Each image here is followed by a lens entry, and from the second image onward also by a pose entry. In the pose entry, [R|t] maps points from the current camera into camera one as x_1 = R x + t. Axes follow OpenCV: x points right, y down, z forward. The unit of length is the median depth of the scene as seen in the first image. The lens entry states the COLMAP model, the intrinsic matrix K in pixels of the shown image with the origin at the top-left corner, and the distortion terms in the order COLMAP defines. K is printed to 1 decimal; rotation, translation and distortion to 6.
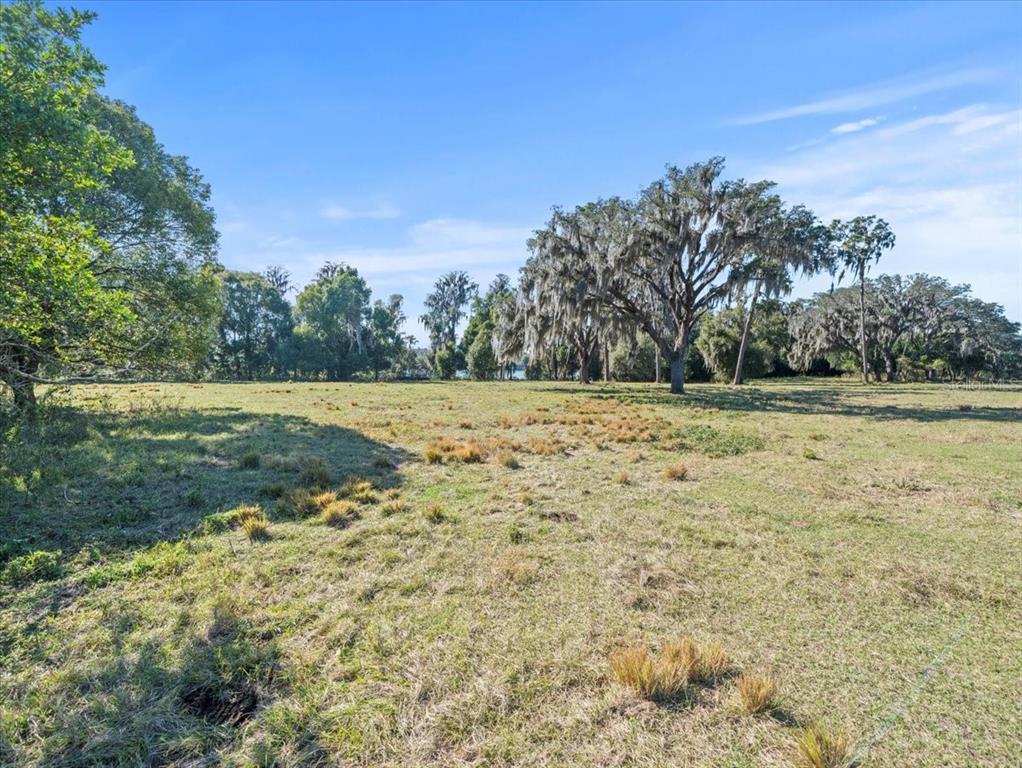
lens RADIAL K [[479.4, 0, 511.0], [0, 479.4, 384.0], [0, 0, 1]] dist [0.001980, 0.000074]
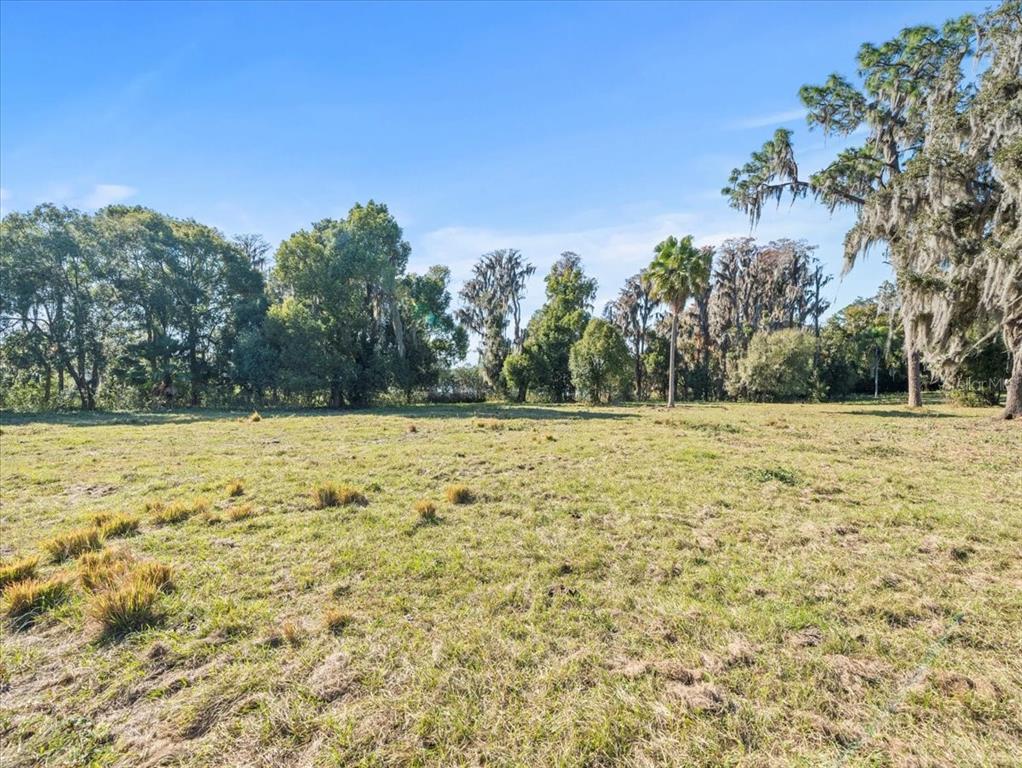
lens RADIAL K [[479.4, 0, 511.0], [0, 479.4, 384.0], [0, 0, 1]] dist [0.001980, 0.000074]
pose [[0.999631, -0.008364, 0.025836, -0.179242], [0.009202, 0.999429, -0.032505, -0.014144], [-0.025549, 0.032730, 0.999138, 0.417230]]
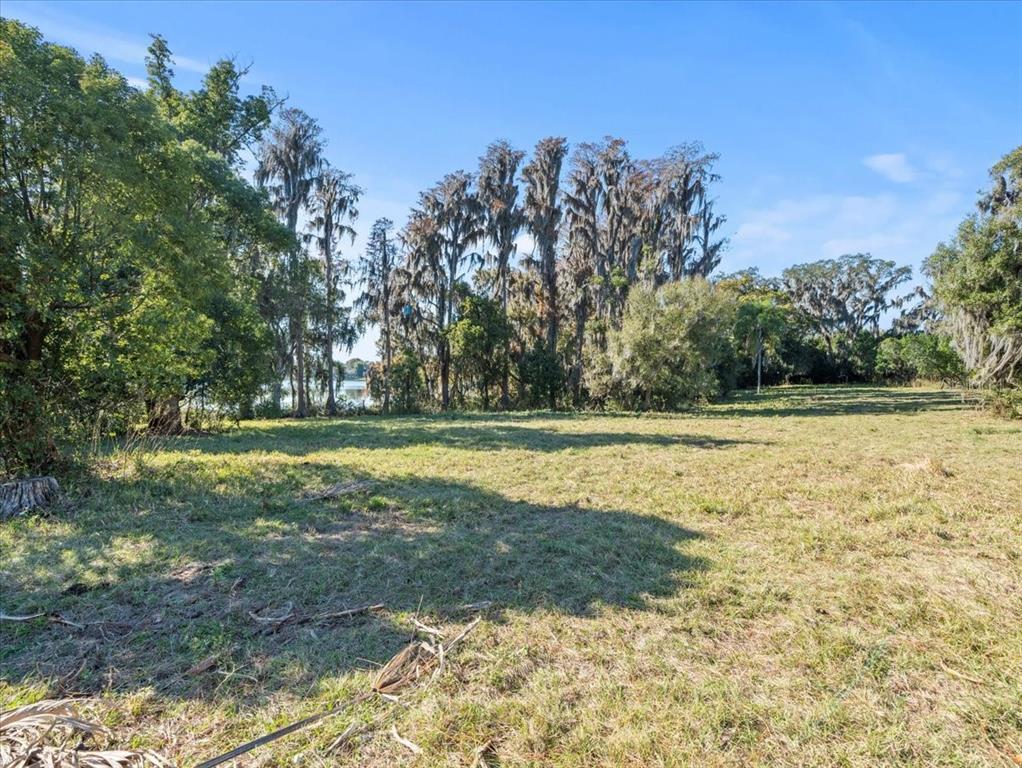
lens RADIAL K [[479.4, 0, 511.0], [0, 479.4, 384.0], [0, 0, 1]] dist [0.001980, 0.000074]
pose [[0.948537, -0.018427, 0.316129, 0.022853], [0.023028, 0.999676, -0.010823, -0.028442], [-0.315827, 0.017545, 0.948654, 0.872449]]
